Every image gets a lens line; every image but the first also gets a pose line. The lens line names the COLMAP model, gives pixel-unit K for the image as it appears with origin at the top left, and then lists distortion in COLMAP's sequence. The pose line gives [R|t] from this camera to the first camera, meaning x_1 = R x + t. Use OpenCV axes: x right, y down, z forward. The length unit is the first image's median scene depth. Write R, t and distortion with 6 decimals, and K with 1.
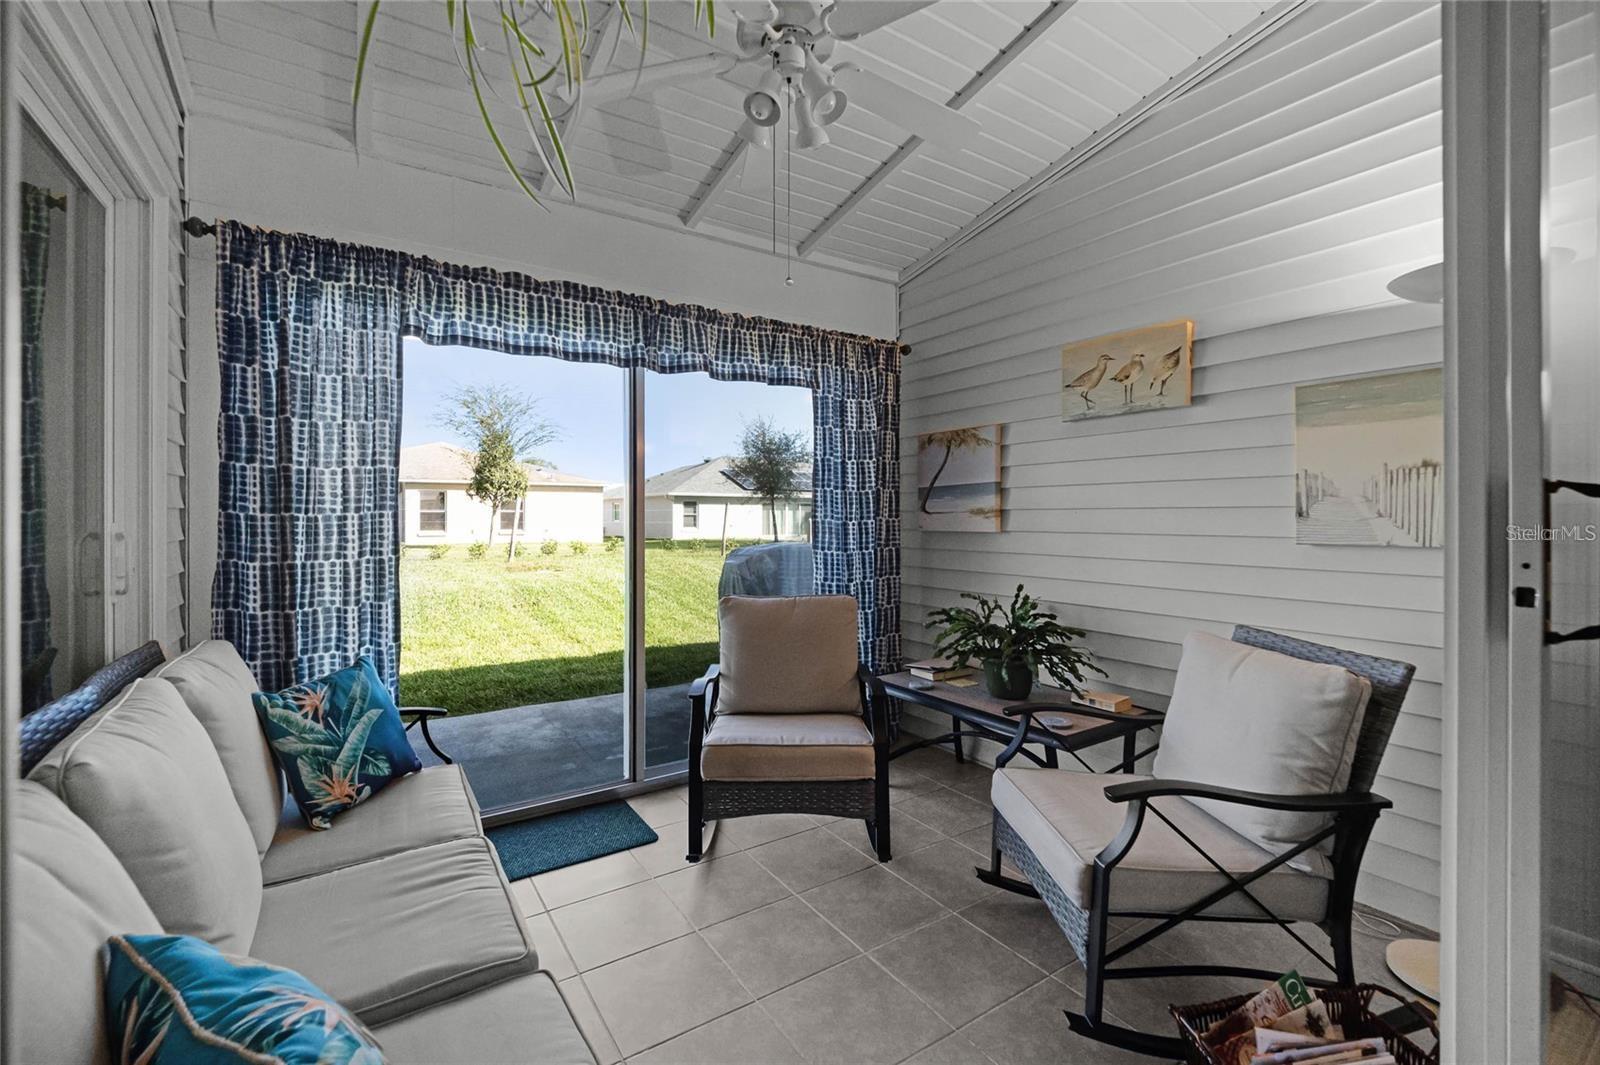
lens RADIAL K [[673.8, 0, 785.4], [0, 673.8, 515.5], [0, 0, 1]] dist [0.000806, -0.002796]
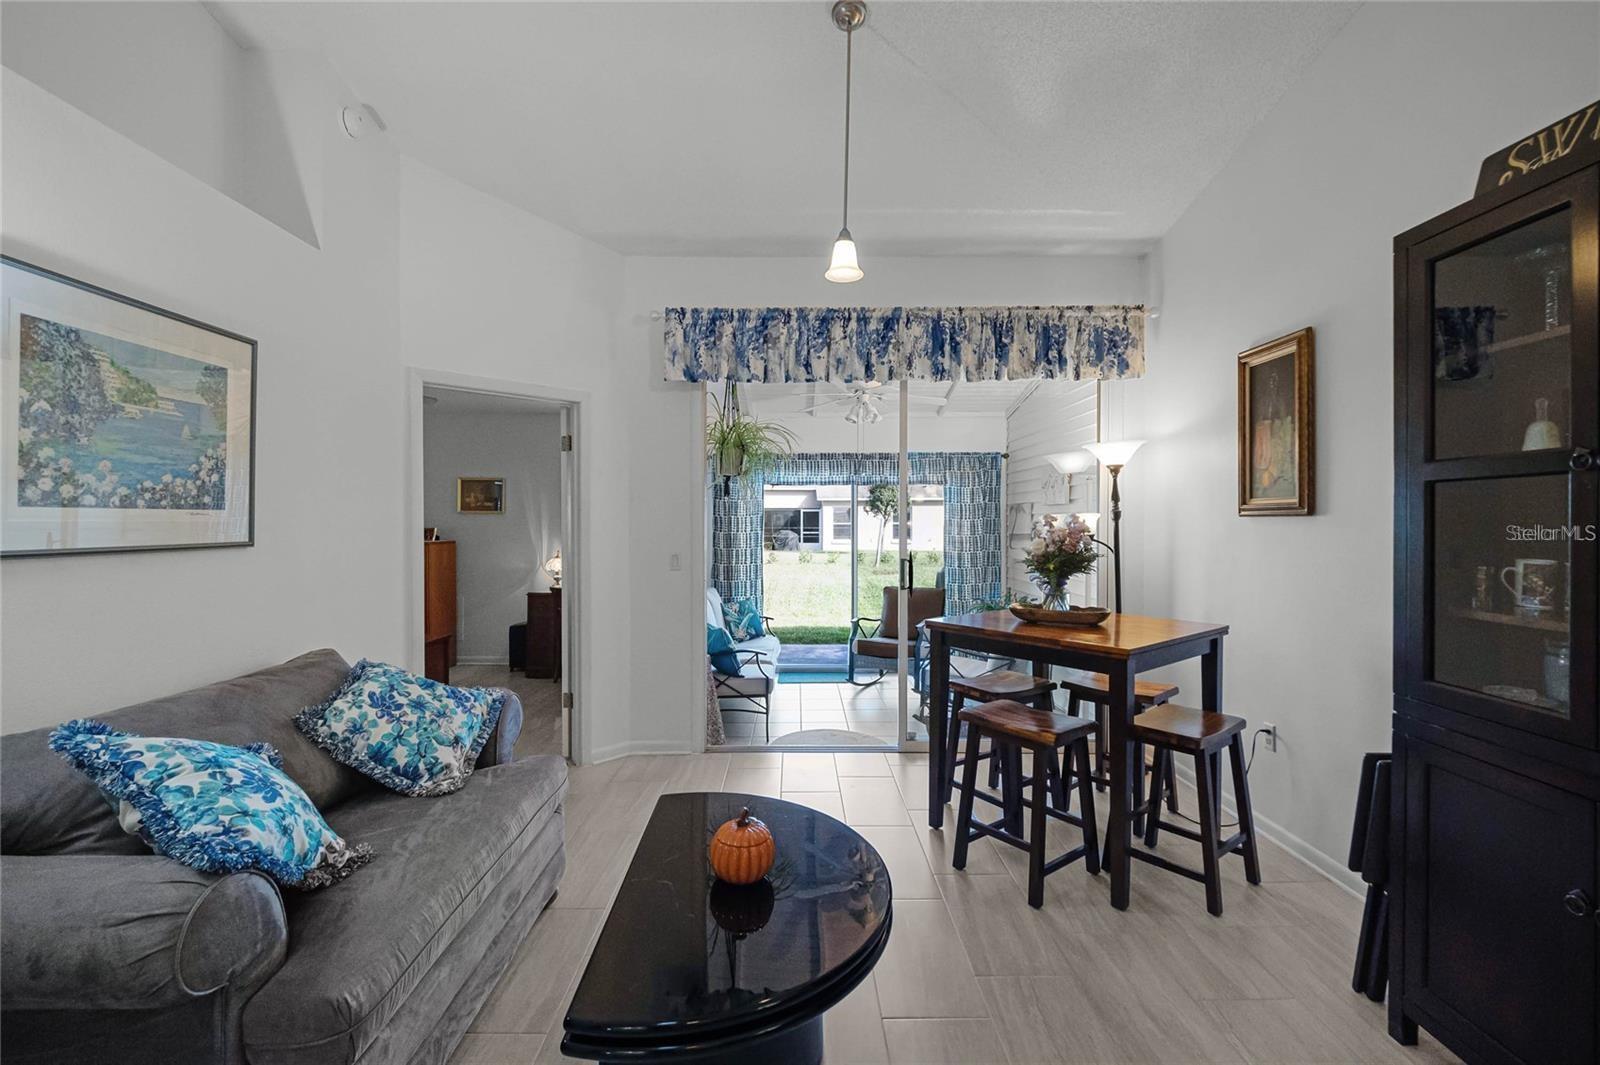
lens RADIAL K [[673.8, 0, 801.6], [0, 673.8, 534.6], [0, 0, 1]] dist [0.000806, -0.002796]
pose [[0.841219, 0.006775, -0.540651, 0.863359], [0.005549, 0.999761, 0.021162, -0.095651], [0.540665, -0.020802, 0.840980, -1.015074]]
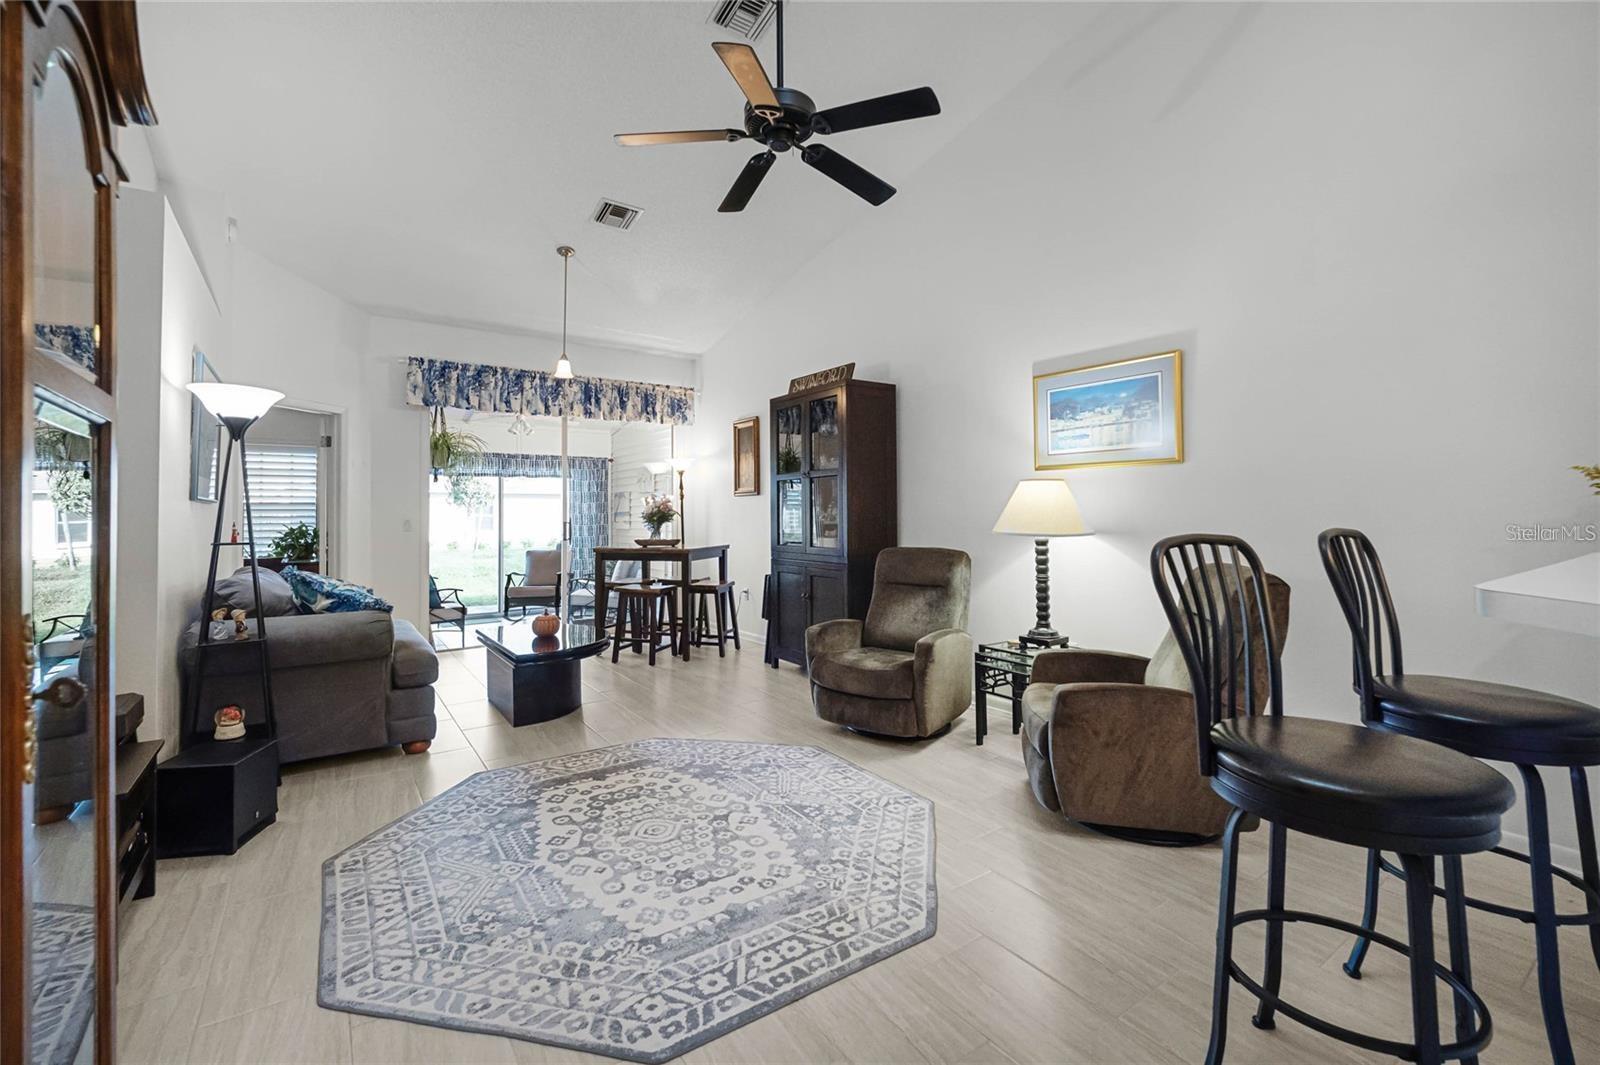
lens RADIAL K [[673.8, 0, 784.8], [0, 673.8, 501.2], [0, 0, 1]] dist [0.000806, -0.002796]
pose [[0.999679, -0.008206, 0.023980, 0.986840], [0.008659, 0.999785, -0.018845, -0.035951], [-0.023820, 0.019046, 0.999535, -2.061892]]
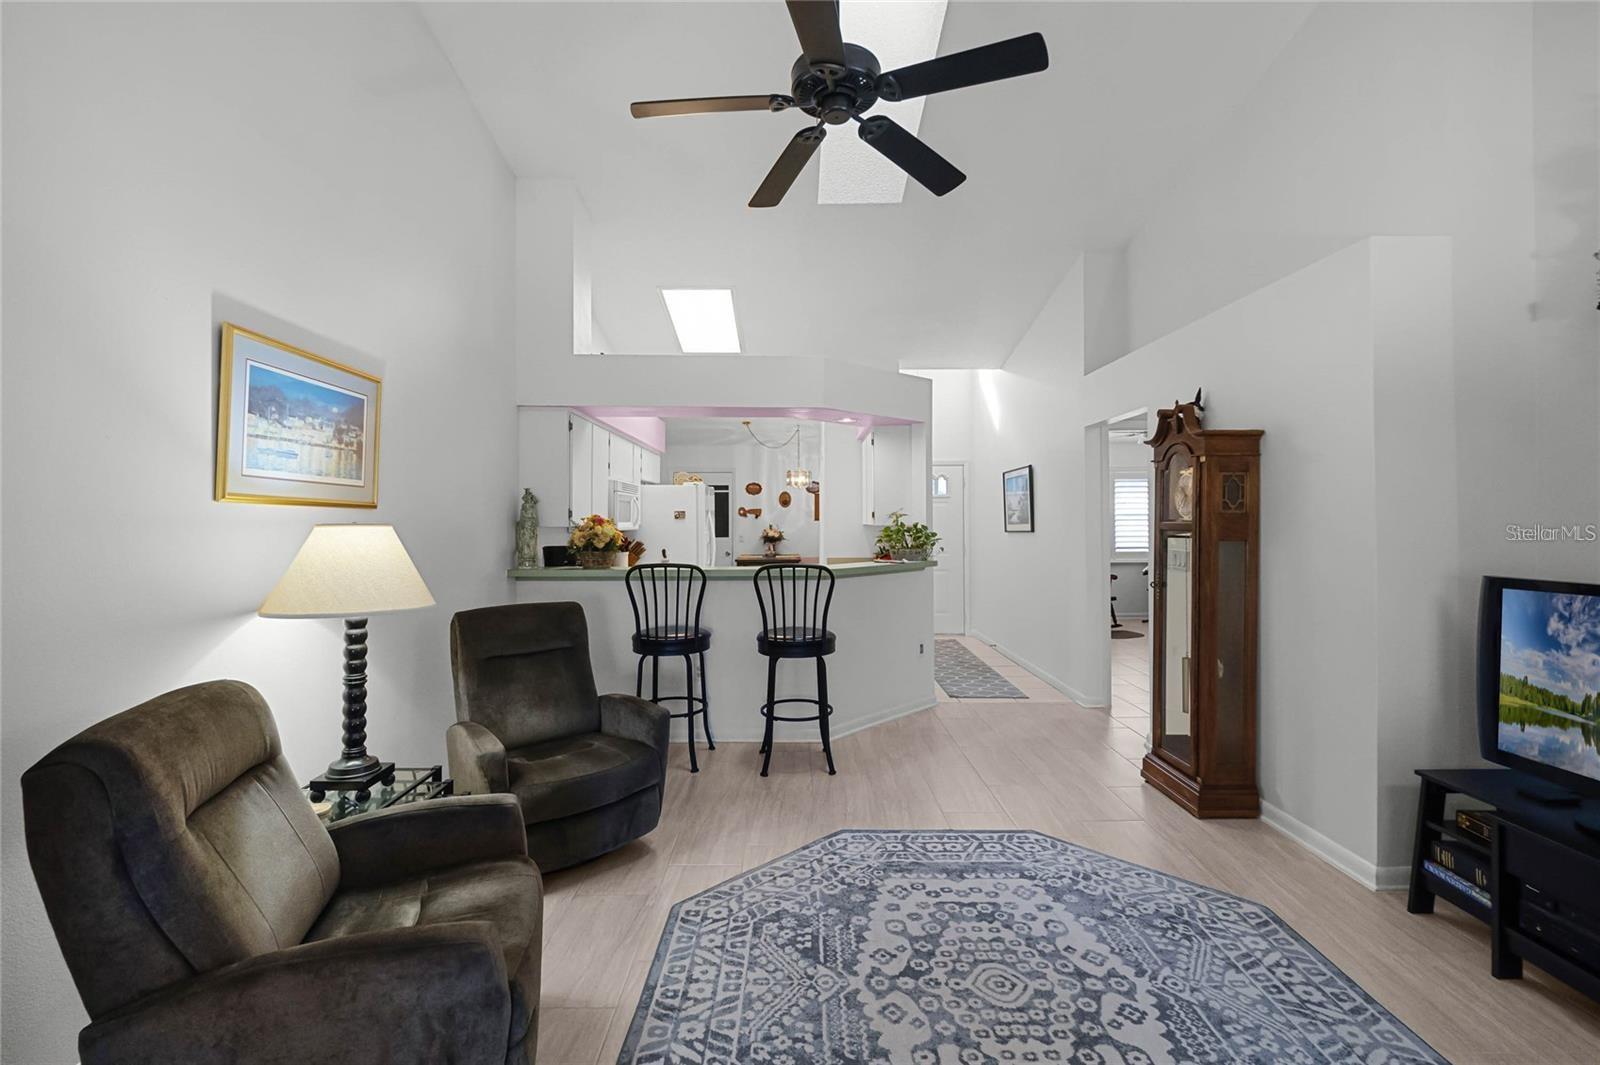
lens RADIAL K [[707.1, 0, 793.0], [0, 707.1, 517.9], [0, 0, 1]] dist [-0.000824, -0.001571]
pose [[-0.838650, 0.003400, 0.544660, 0.616478], [0.000328, 0.999983, -0.005736, -0.095964], [-0.544670, -0.004632, -0.838637, -0.437924]]
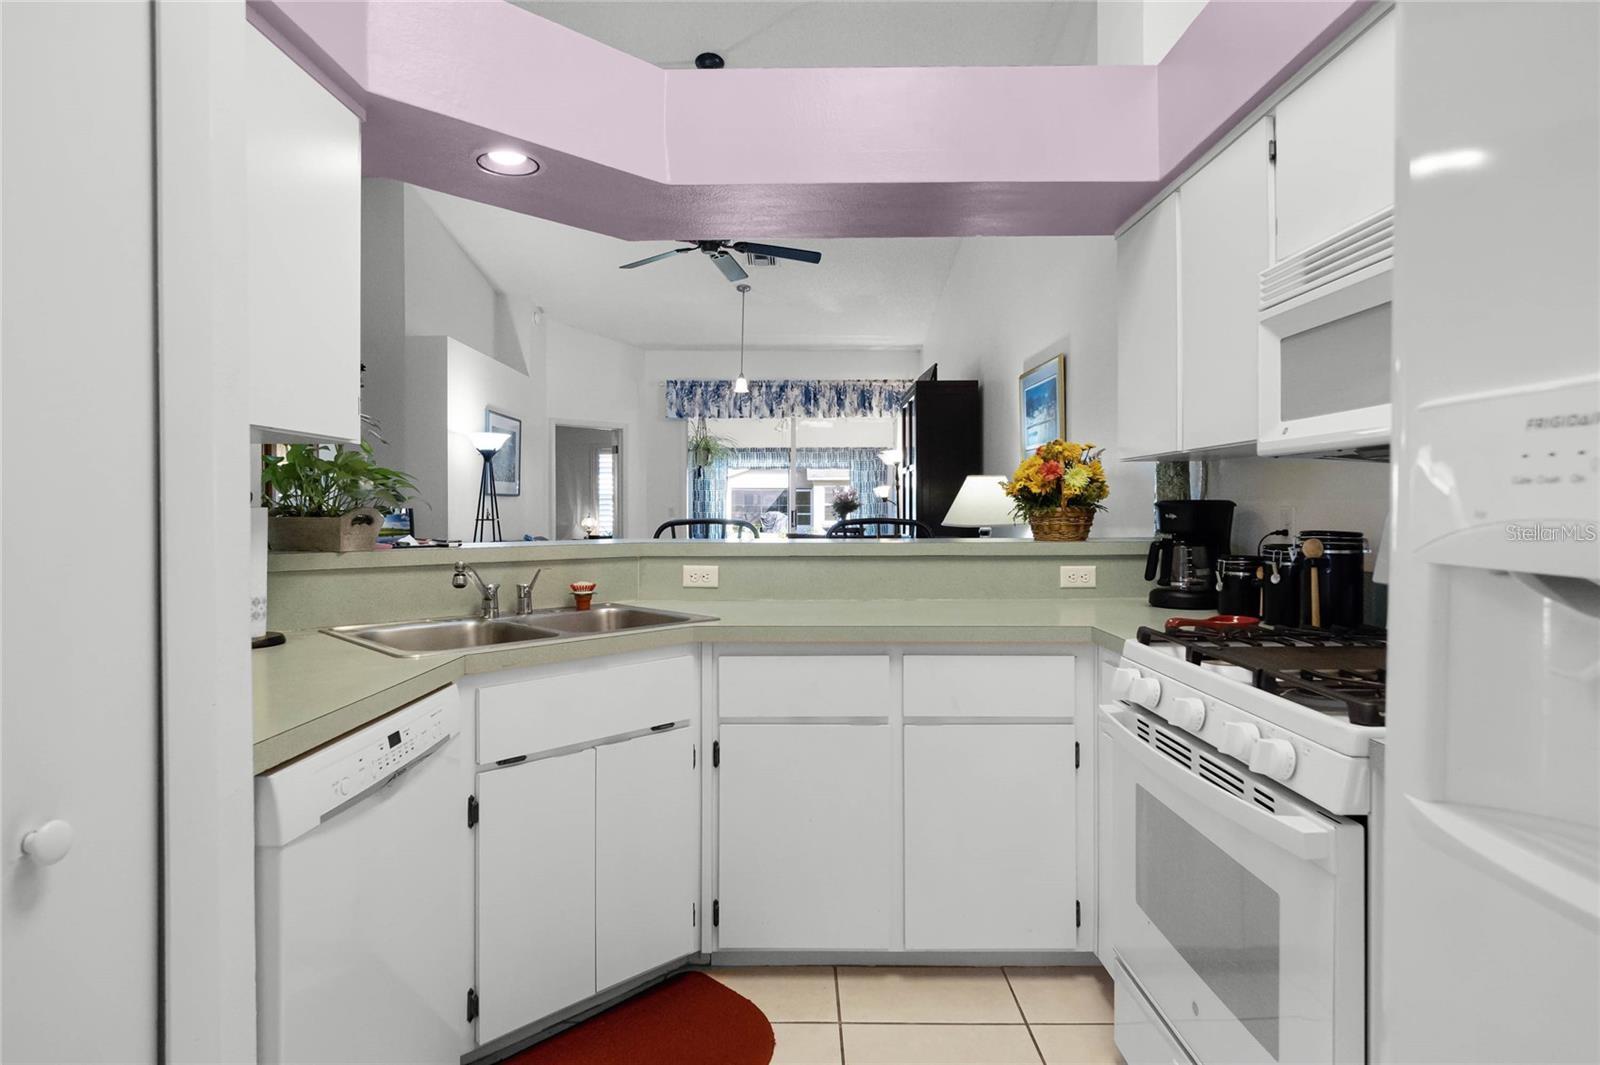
lens RADIAL K [[833.1, 0, 791.2], [0, 833.1, 511.3], [0, 0, 1]] dist [0.000059, -0.000001]
pose [[0.830374, 0.001687, -0.557203, 2.078201], [0.003805, 0.999955, 0.008697, -0.041731], [0.557193, -0.009341, 0.830330, -2.408892]]
